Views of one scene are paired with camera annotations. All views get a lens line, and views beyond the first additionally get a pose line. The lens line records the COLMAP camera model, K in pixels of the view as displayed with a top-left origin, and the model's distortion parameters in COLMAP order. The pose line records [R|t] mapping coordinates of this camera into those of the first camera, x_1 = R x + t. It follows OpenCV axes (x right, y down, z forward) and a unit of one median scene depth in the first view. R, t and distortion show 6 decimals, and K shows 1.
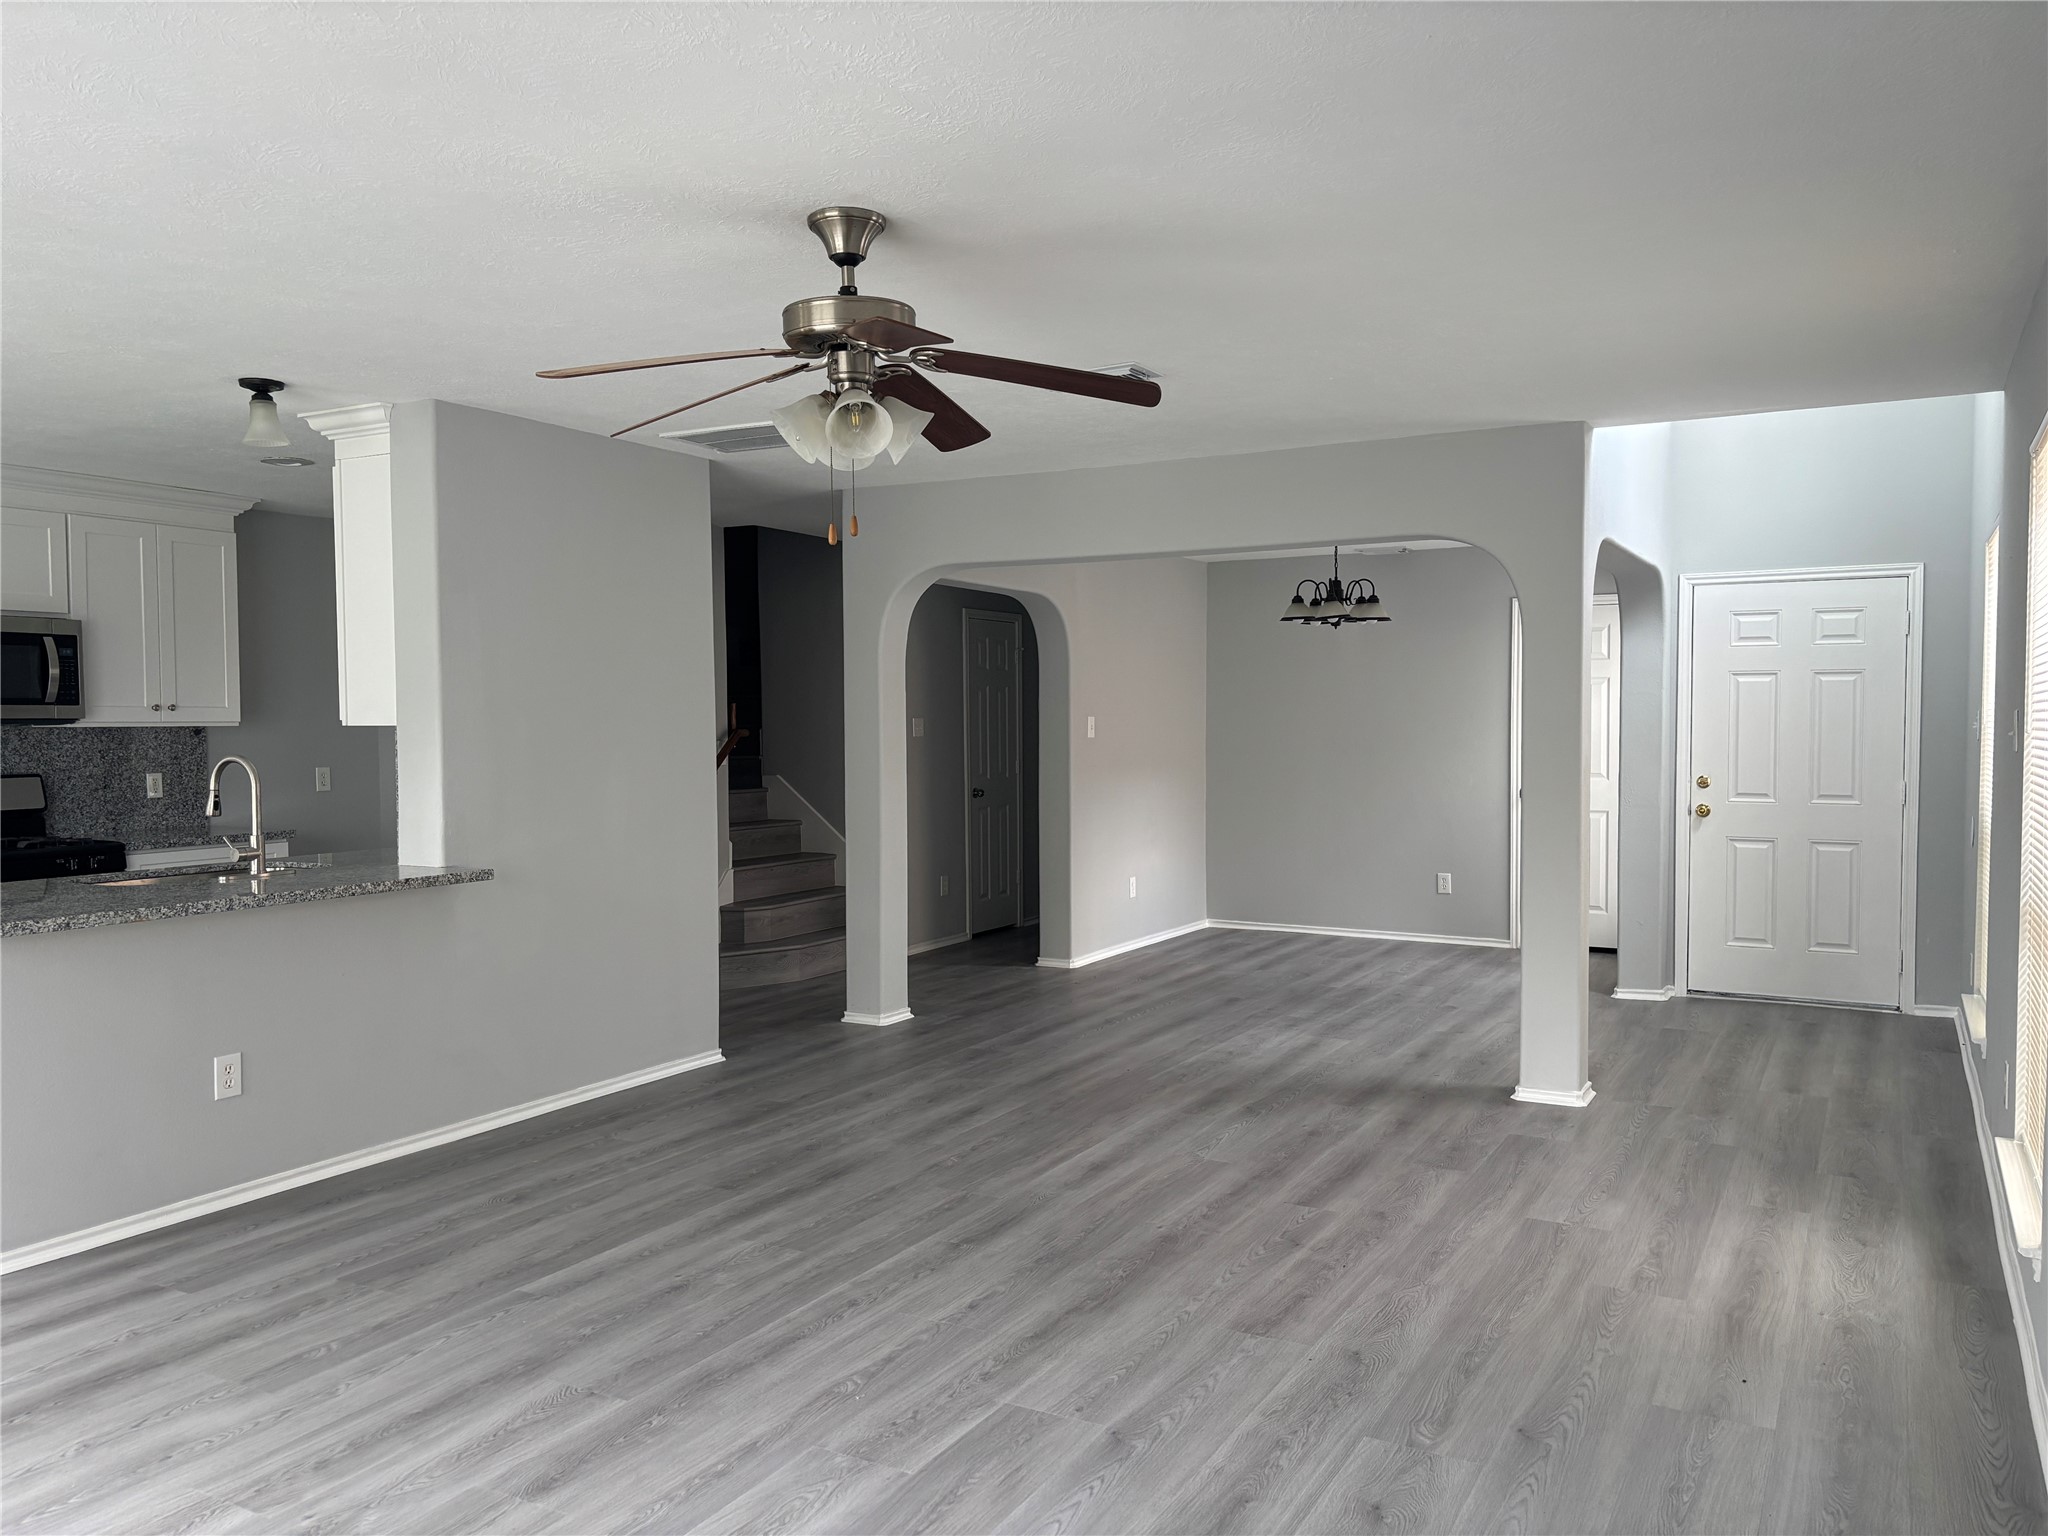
lens RADIAL K [[1557.0, 0, 1031.9], [0, 1557.0, 769.2], [0, 0, 1]] dist [0.059012, -0.059685]
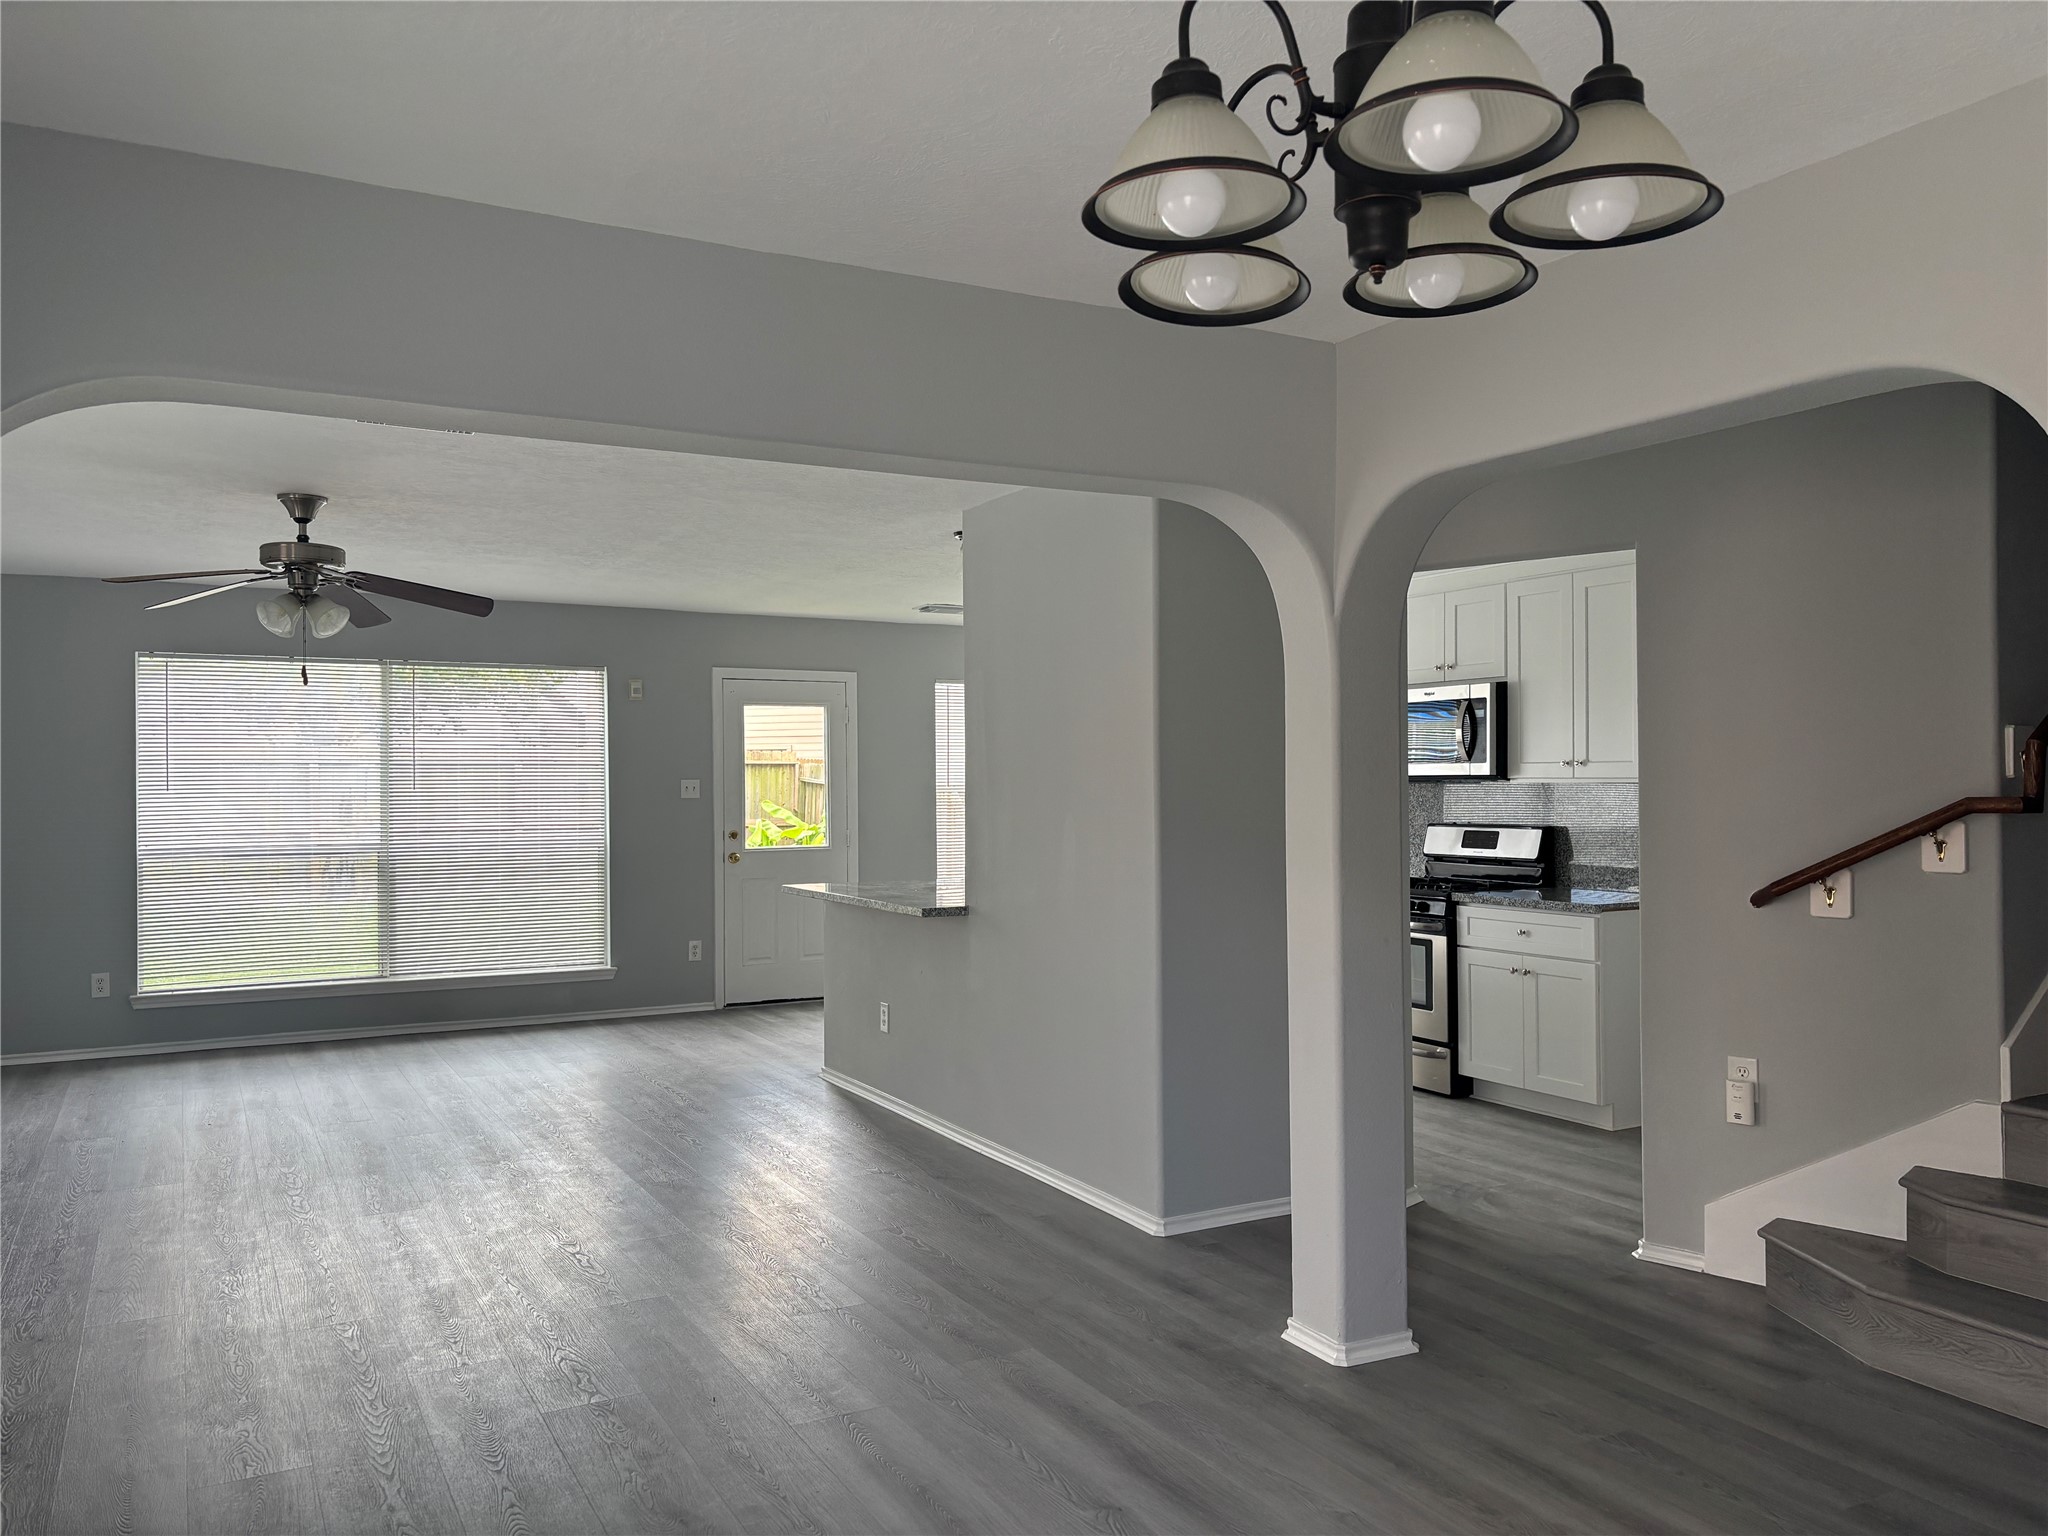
lens RADIAL K [[1555.1, 0, 1037.3], [0, 1555.1, 772.6], [0, 0, 1]] dist [0.063283, -0.068757]
pose [[-0.541783, 0.003398, -0.840512, 0.611465], [-0.019774, 0.999664, 0.016787, -0.061749], [0.840286, 0.025715, -0.541534, 1.789102]]
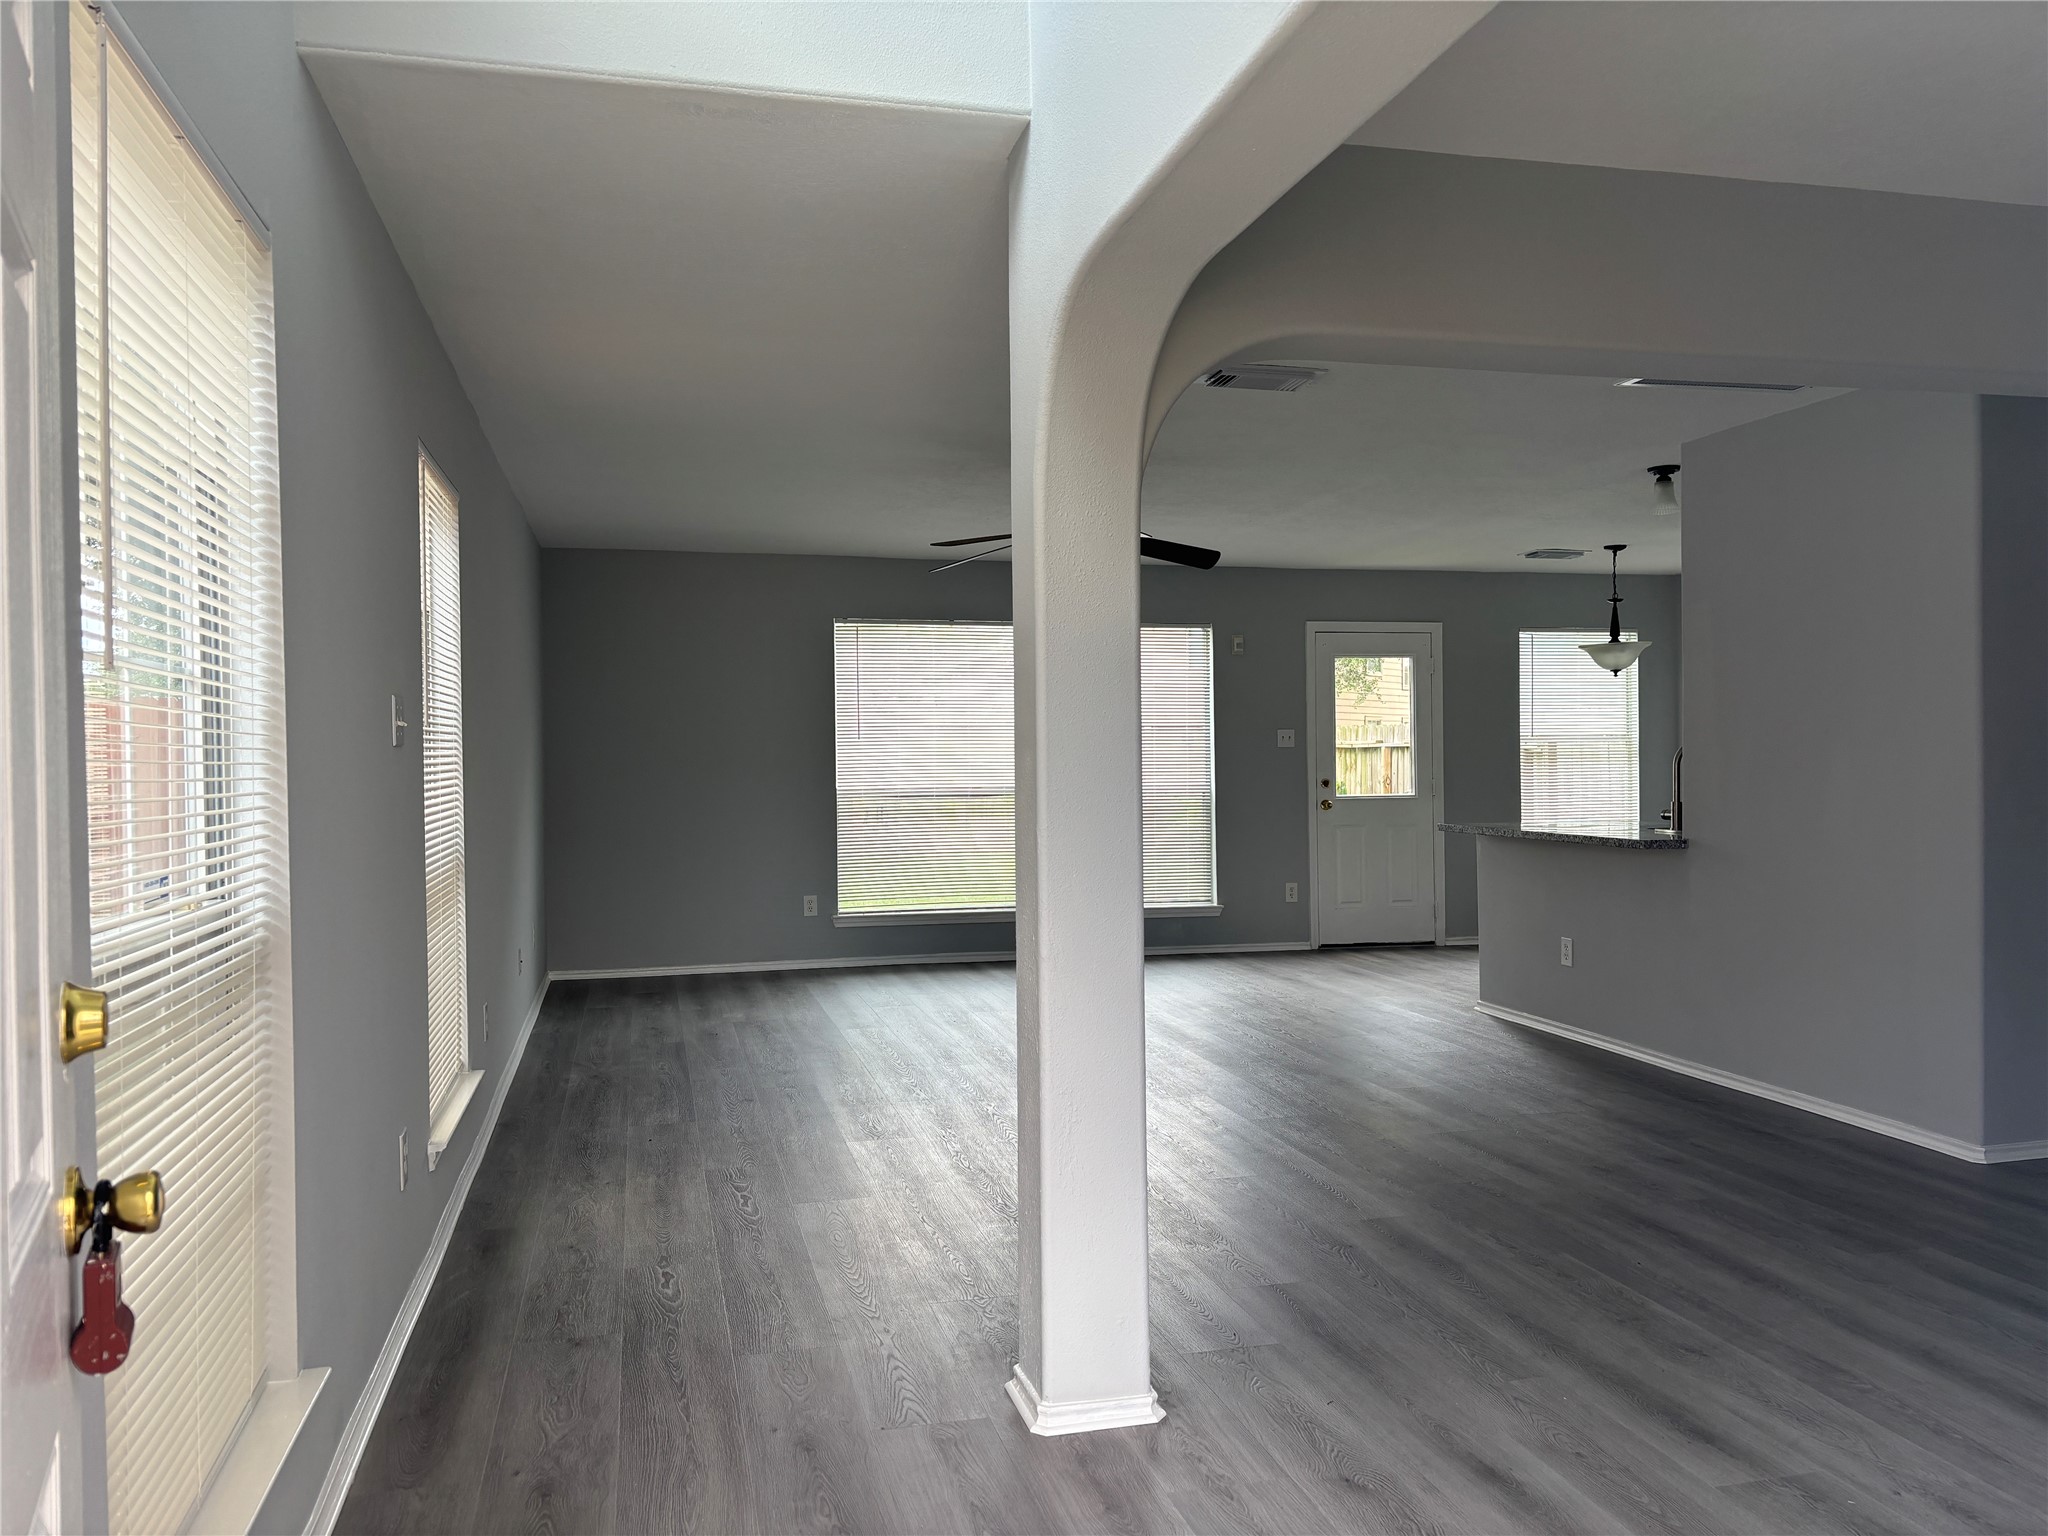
lens RADIAL K [[1557.0, 0, 1031.9], [0, 1557.0, 769.2], [0, 0, 1]] dist [0.059012, -0.059685]
pose [[-0.734709, 0.016000, -0.678194, 0.840134], [-0.011288, 0.999295, 0.035805, -0.028695], [0.678289, 0.033961, -0.734010, 1.641765]]
